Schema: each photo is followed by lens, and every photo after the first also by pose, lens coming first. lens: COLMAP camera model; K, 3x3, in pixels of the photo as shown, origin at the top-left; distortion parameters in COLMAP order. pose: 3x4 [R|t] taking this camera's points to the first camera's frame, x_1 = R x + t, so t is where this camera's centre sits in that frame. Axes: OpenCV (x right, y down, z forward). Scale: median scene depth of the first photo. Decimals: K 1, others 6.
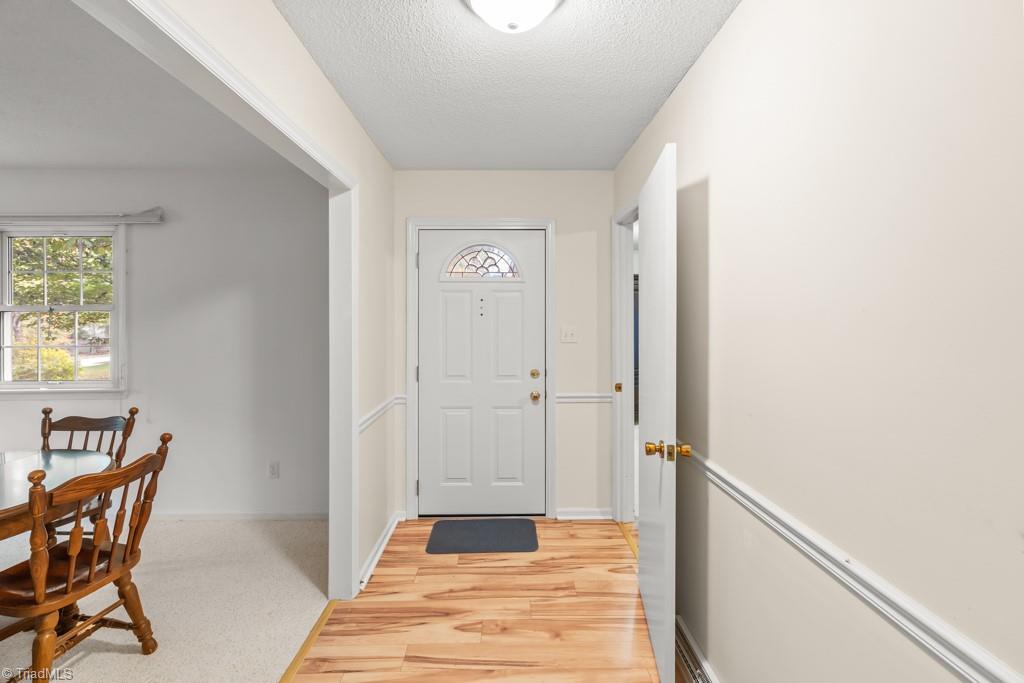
lens RADIAL K [[460.3, 0, 514.3], [0, 460.3, 329.9], [0, 0, 1]] dist [-0.002755, -0.000216]
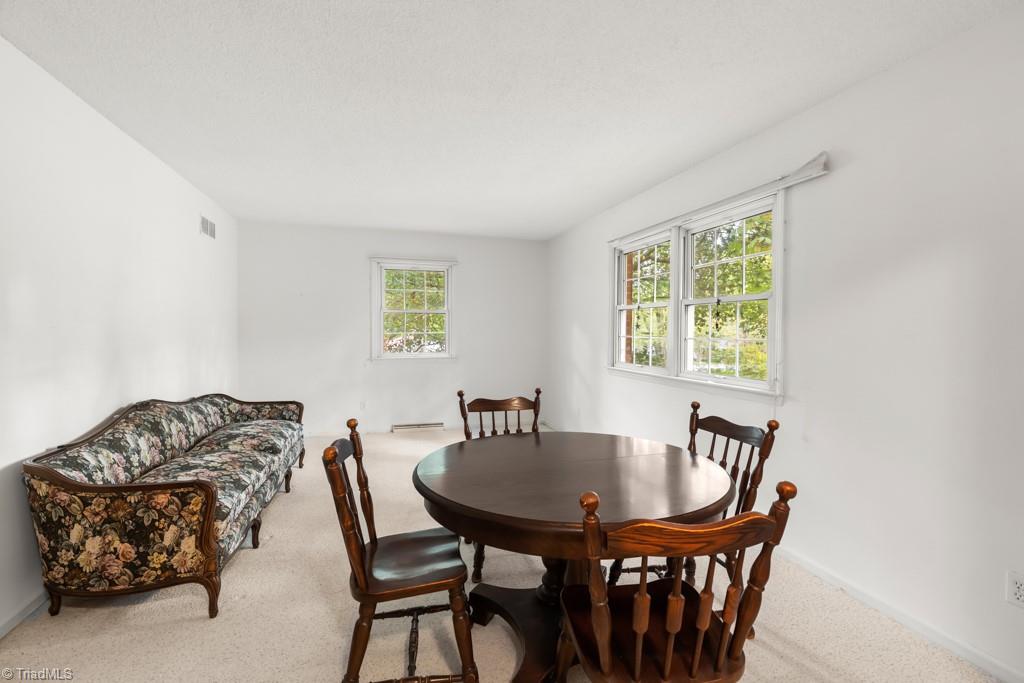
lens RADIAL K [[460.3, 0, 514.3], [0, 460.3, 329.9], [0, 0, 1]] dist [-0.002755, -0.000216]
pose [[0.272002, 0.005362, -0.962282, -0.239947], [-0.029986, 0.999546, -0.002906, 0.040629], [0.961829, 0.029645, 0.272039, 0.402816]]
